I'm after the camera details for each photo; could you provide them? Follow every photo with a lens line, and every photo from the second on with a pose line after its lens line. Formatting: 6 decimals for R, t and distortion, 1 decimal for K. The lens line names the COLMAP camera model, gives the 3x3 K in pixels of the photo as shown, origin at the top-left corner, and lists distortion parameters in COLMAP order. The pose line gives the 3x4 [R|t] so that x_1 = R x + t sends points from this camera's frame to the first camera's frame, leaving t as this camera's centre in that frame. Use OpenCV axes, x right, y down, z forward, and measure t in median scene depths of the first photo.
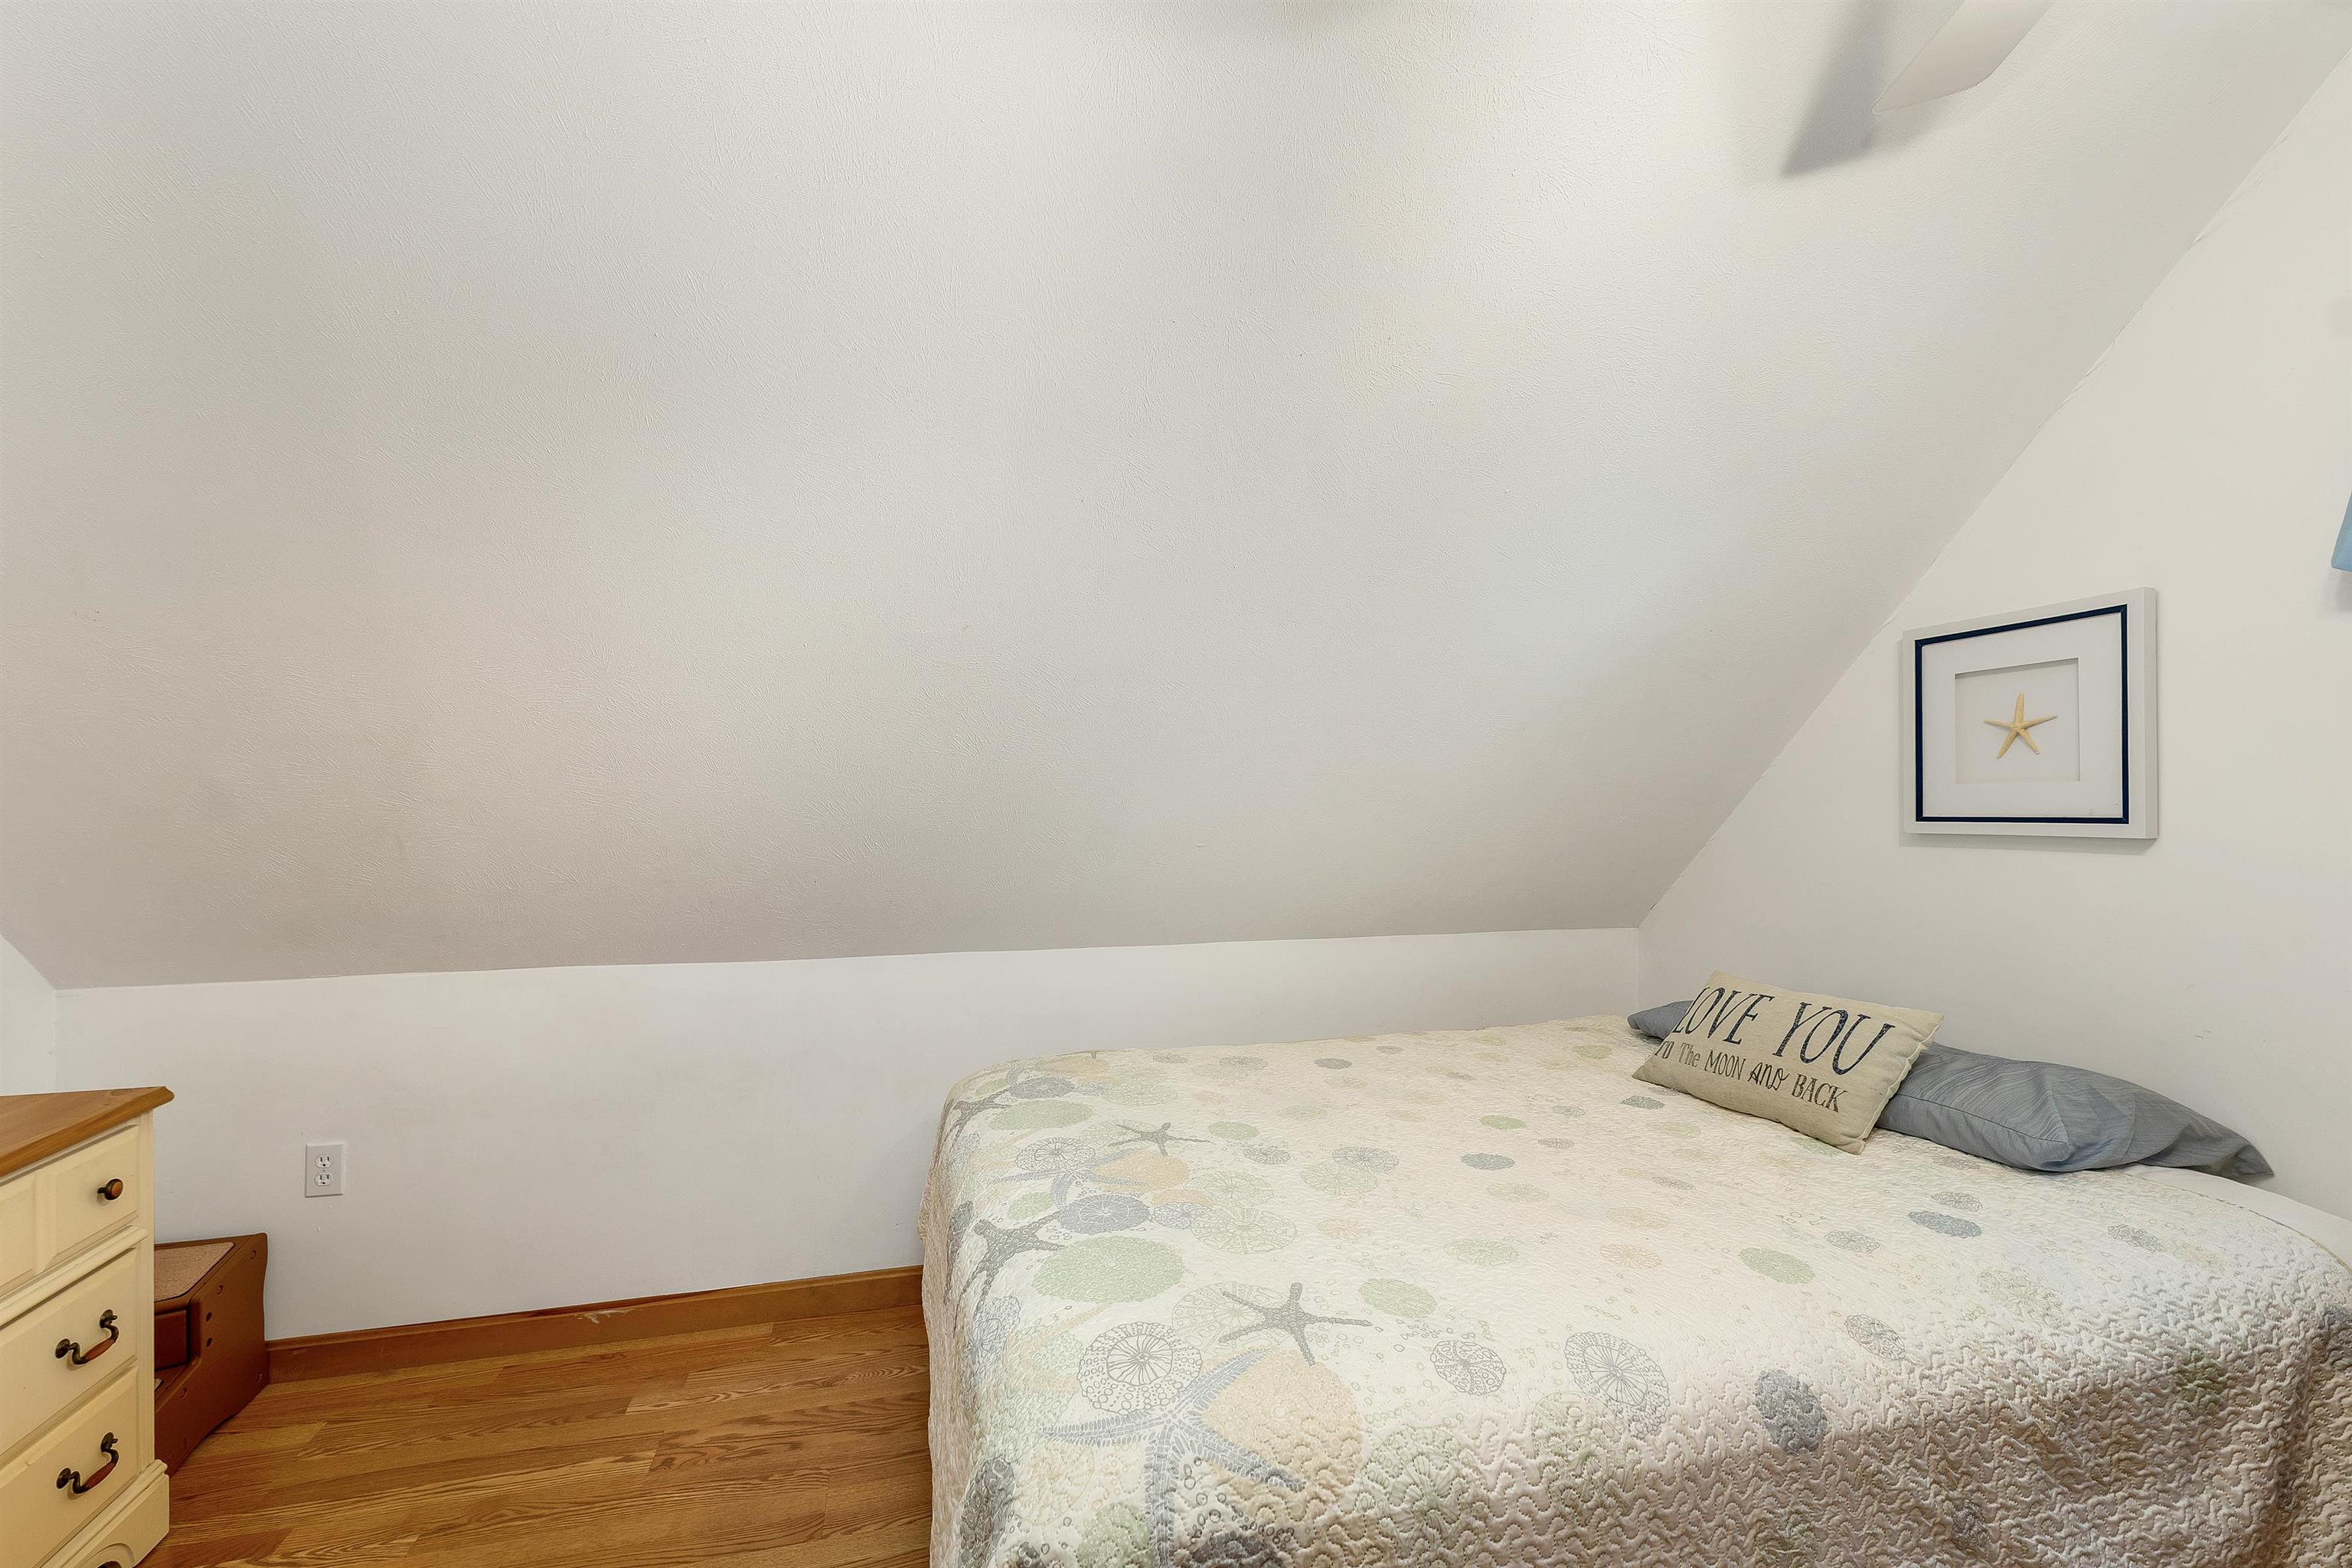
lens RADIAL K [[986.4, 0, 1169.5], [0, 986.4, 776.9], [0, 0, 1]] dist [0.001213, -0.000129]
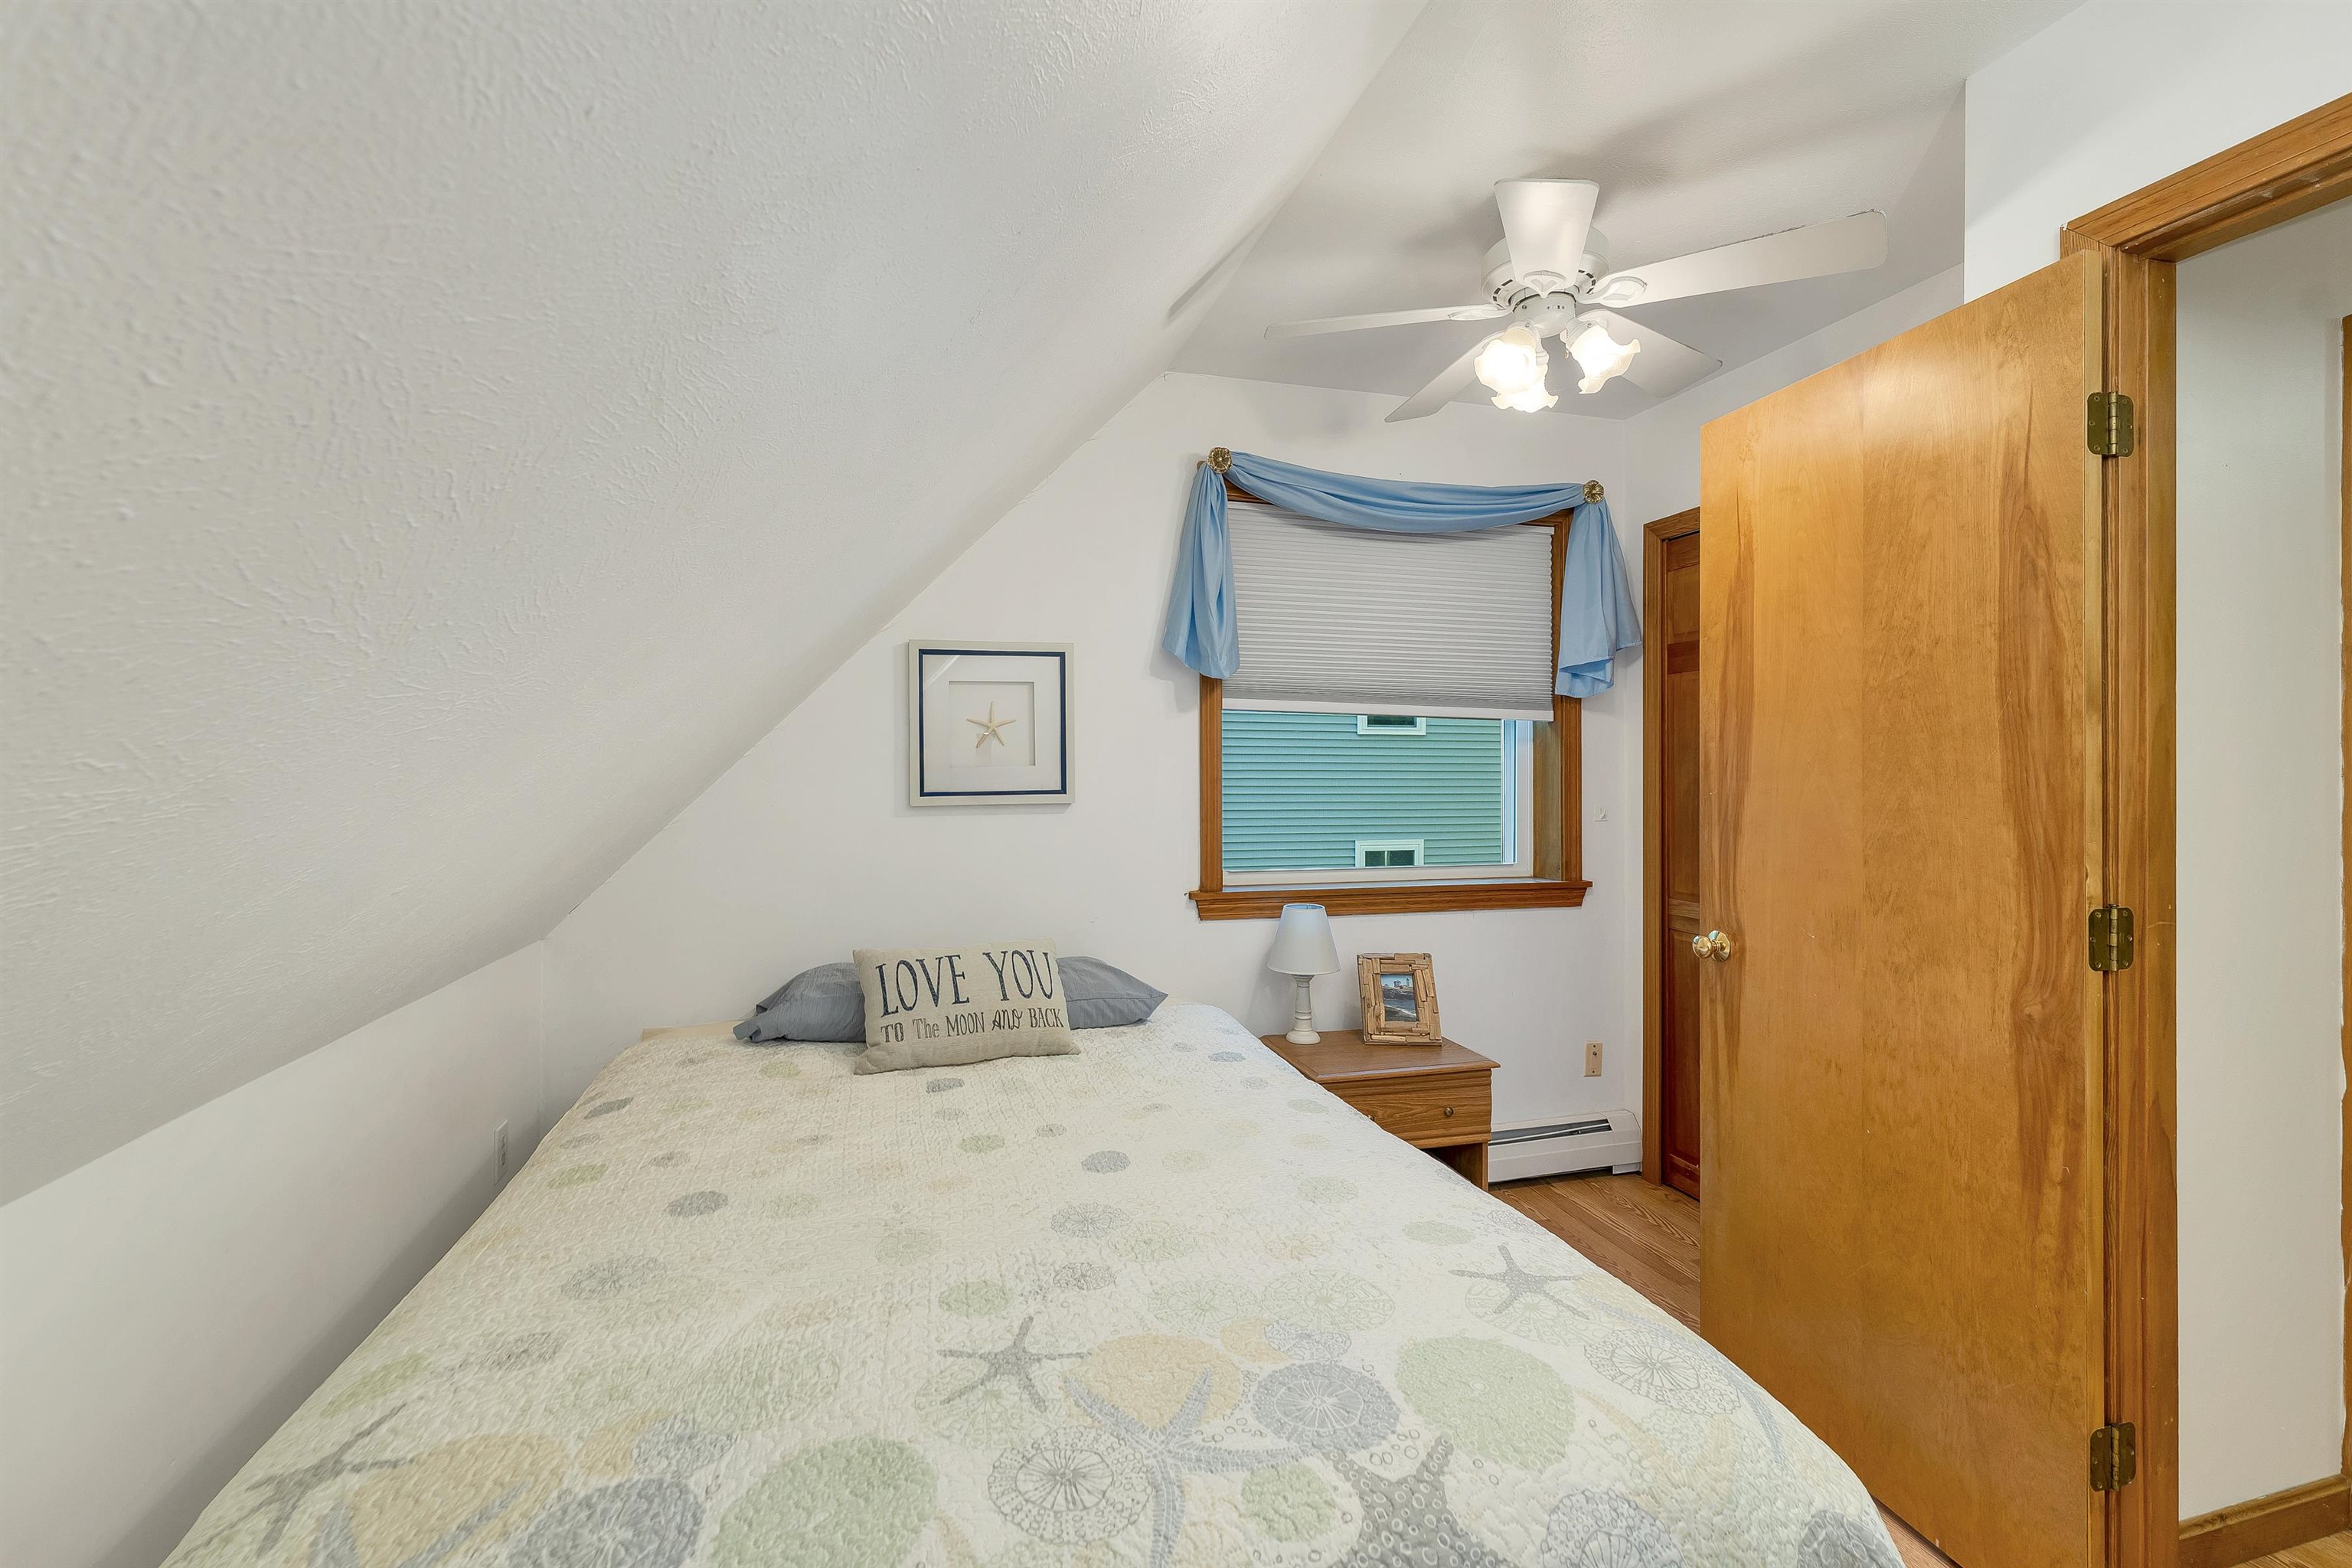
lens RADIAL K [[988.6, 0, 1159.2], [0, 988.6, 765.3], [0, 0, 1]] dist [0.004191, 0.000153]
pose [[-0.016098, 0.004786, 0.999859, -0.573974], [-0.023256, 0.999716, -0.005160, 0.006689], [-0.999600, -0.023336, -0.015982, 0.868492]]
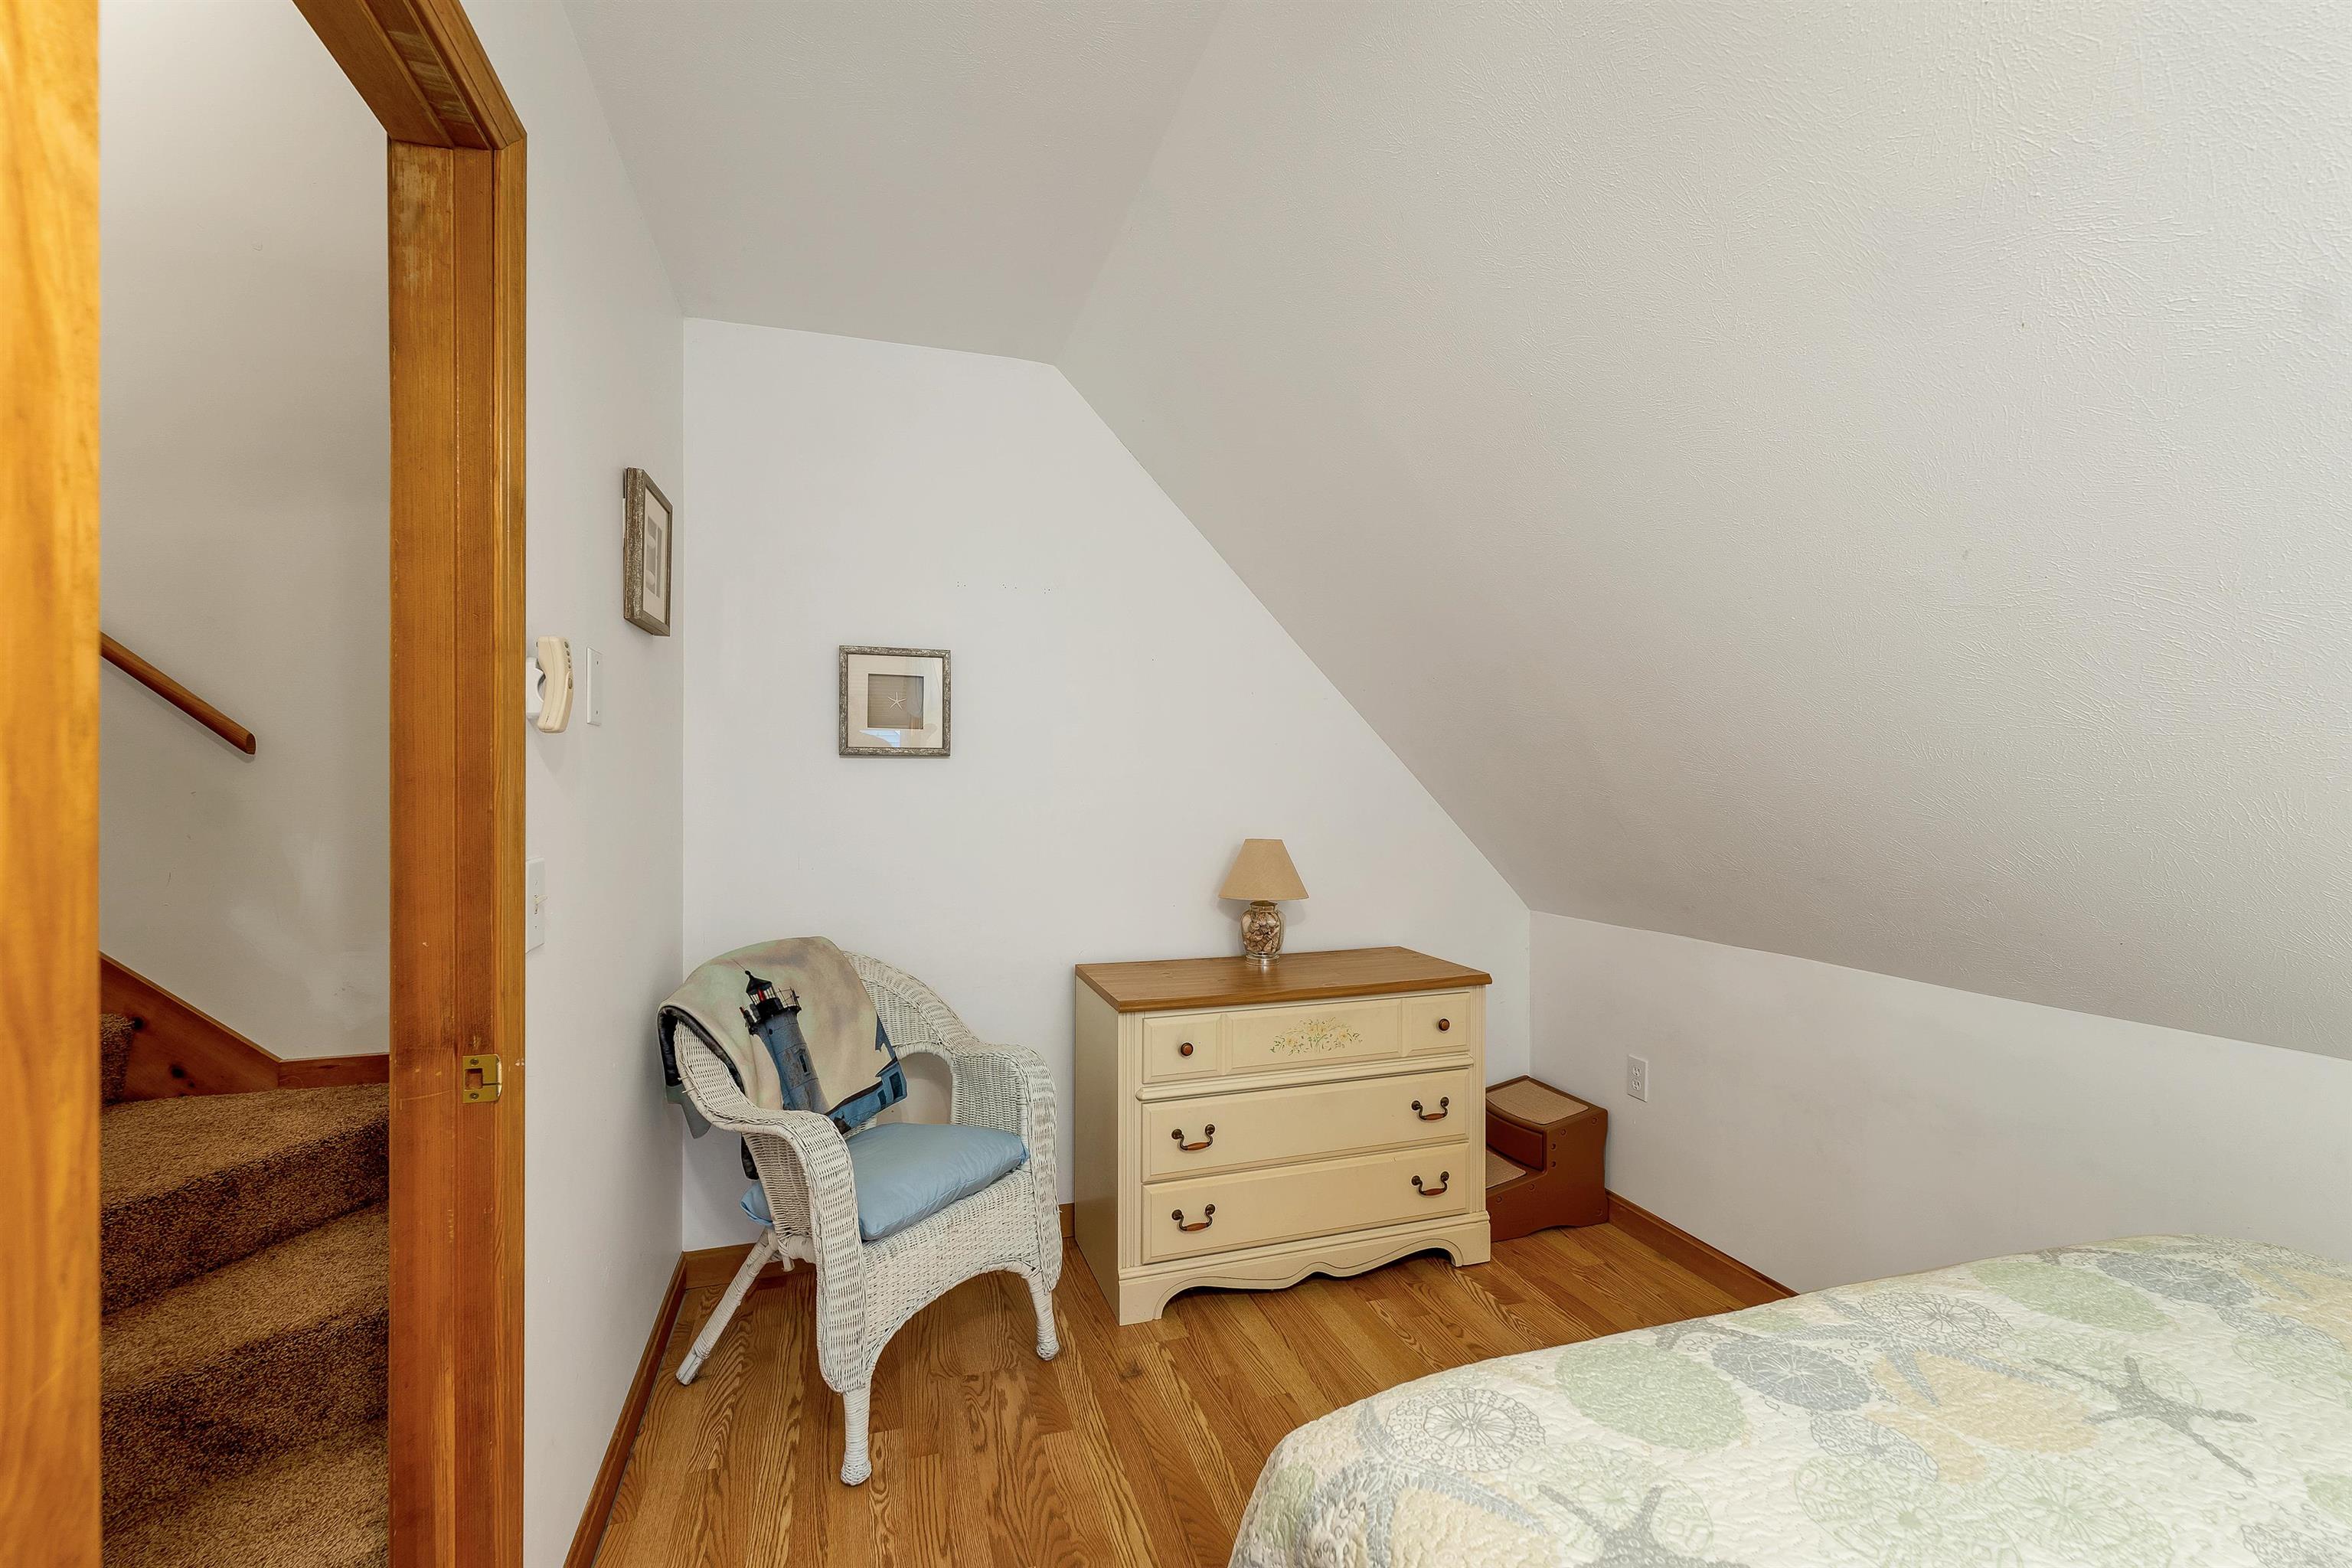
lens RADIAL K [[996.5, 0, 1172.8], [0, 996.5, 767.9], [0, 0, 1]] dist [0.001875, -0.000180]
pose [[0.052238, -0.015035, -0.998521, 0.492810], [0.017884, 0.999740, -0.014118, 0.003055], [0.998475, -0.017120, 0.052494, 0.397776]]
